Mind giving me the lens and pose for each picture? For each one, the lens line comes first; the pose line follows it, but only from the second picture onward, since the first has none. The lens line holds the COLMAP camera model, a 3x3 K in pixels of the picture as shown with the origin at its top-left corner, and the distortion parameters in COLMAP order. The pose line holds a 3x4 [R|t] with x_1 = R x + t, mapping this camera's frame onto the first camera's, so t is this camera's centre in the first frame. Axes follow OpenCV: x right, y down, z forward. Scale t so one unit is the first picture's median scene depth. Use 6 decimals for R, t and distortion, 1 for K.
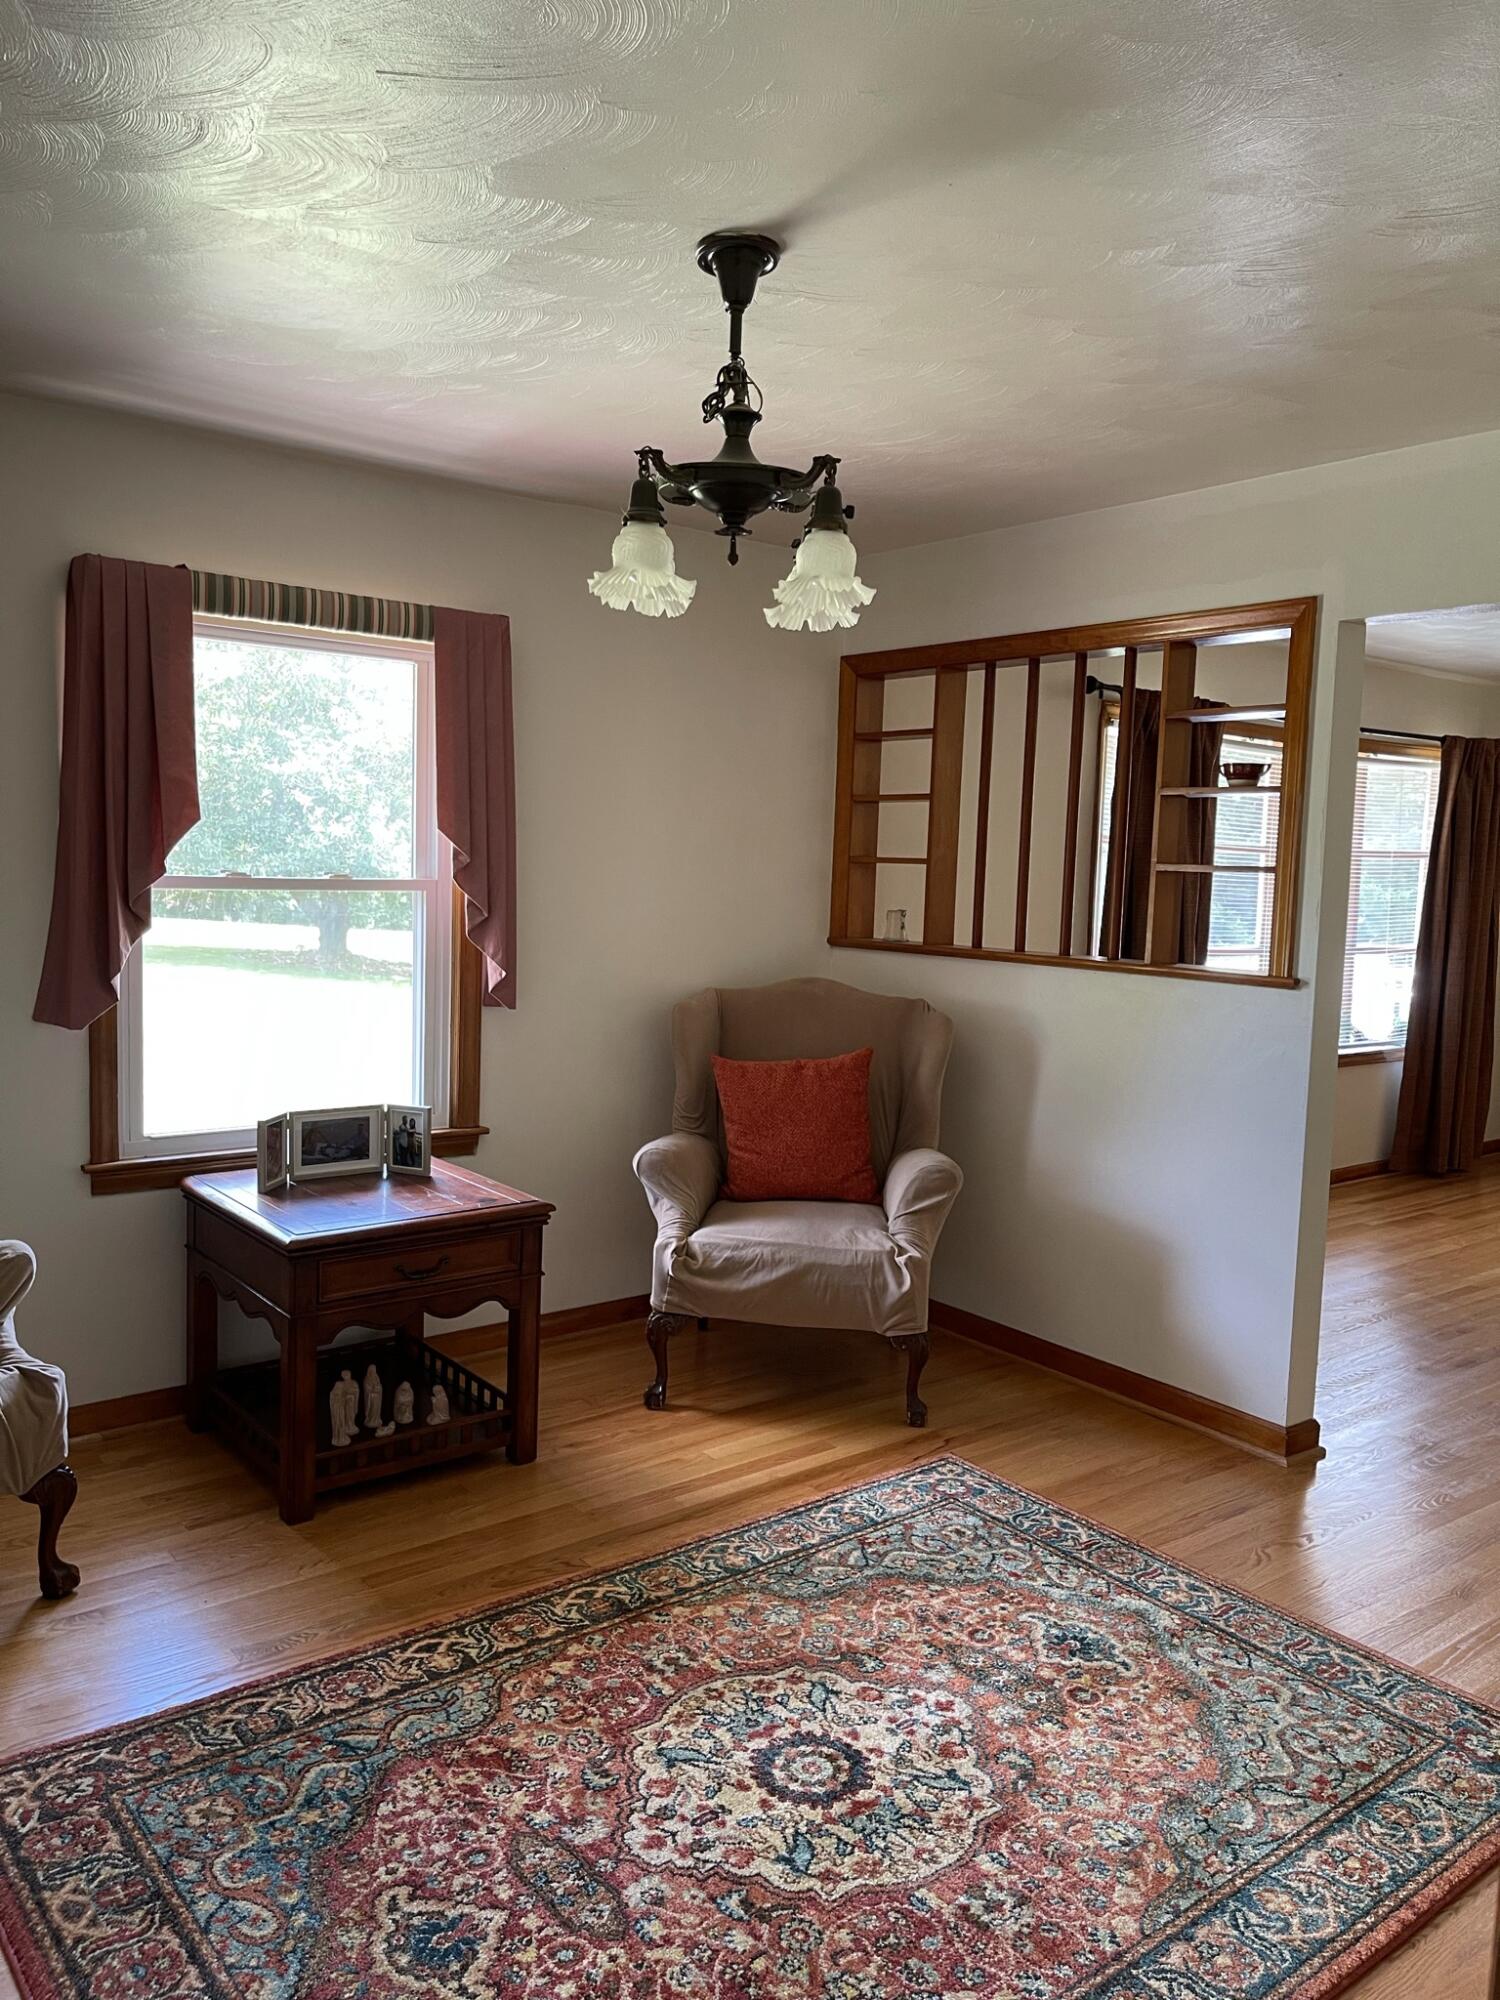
lens RADIAL K [[1513.6, 0, 758.7], [0, 1513.6, 999.1], [0, 0, 1]] dist [0.025735, -0.043484]
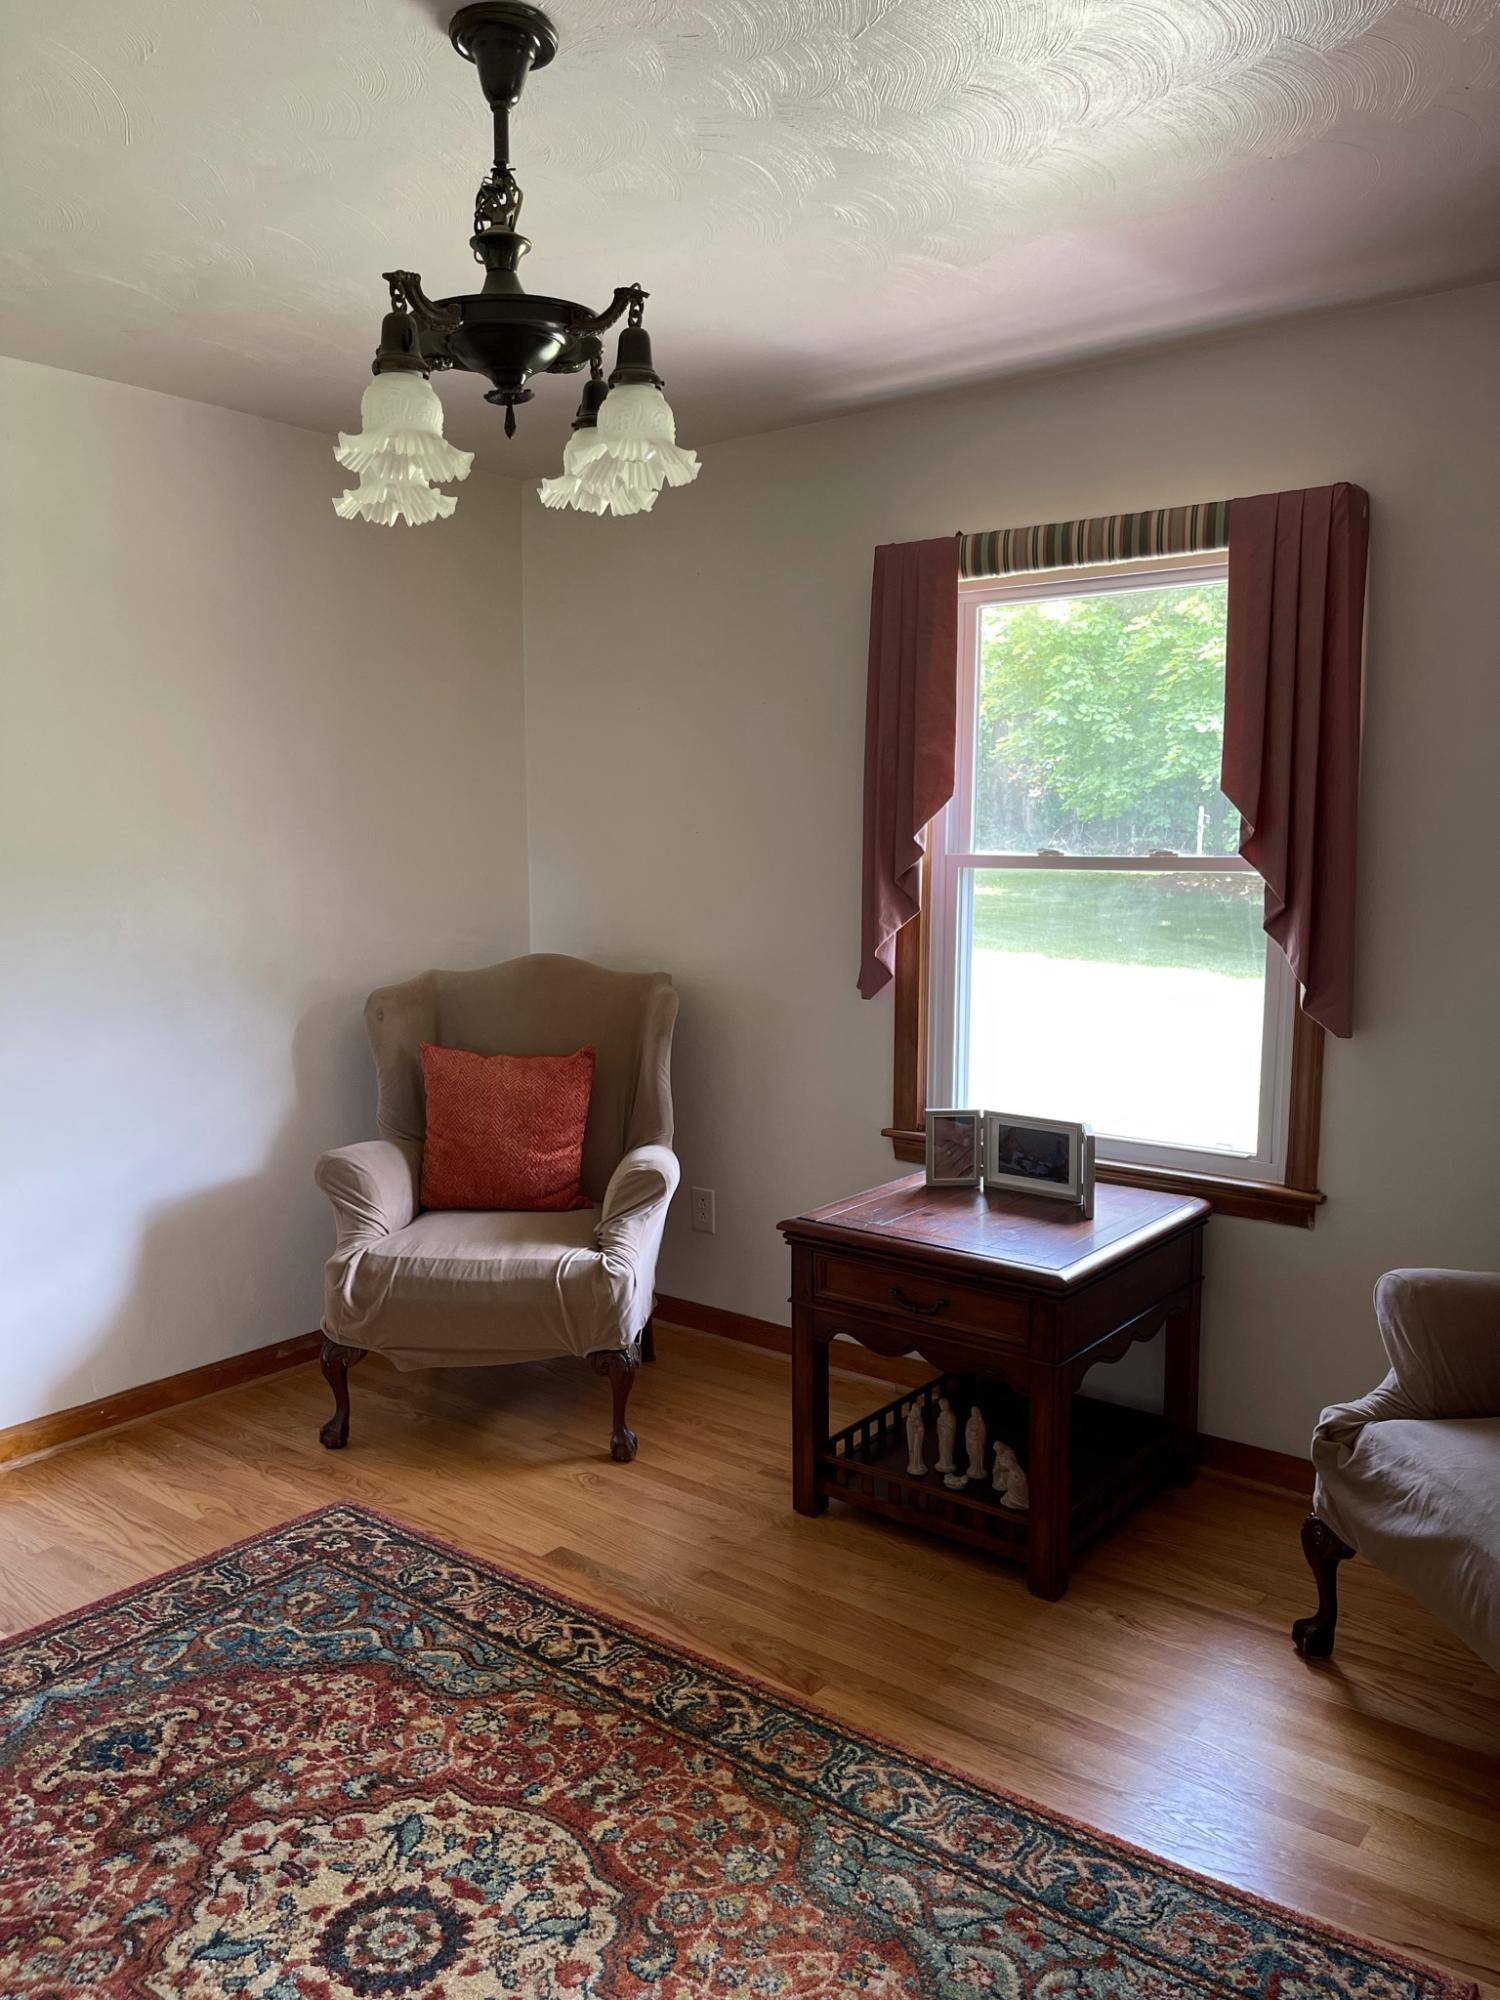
lens RADIAL K [[1513.6, 0, 758.4], [0, 1513.6, 1035.3], [0, 0, 1]] dist [0.025735, -0.043484]
pose [[0.208740, 0.127052, -0.969683, 0.753211], [-0.063527, 0.991193, 0.116195, -0.095557], [0.975906, 0.037346, 0.214972, 0.899300]]
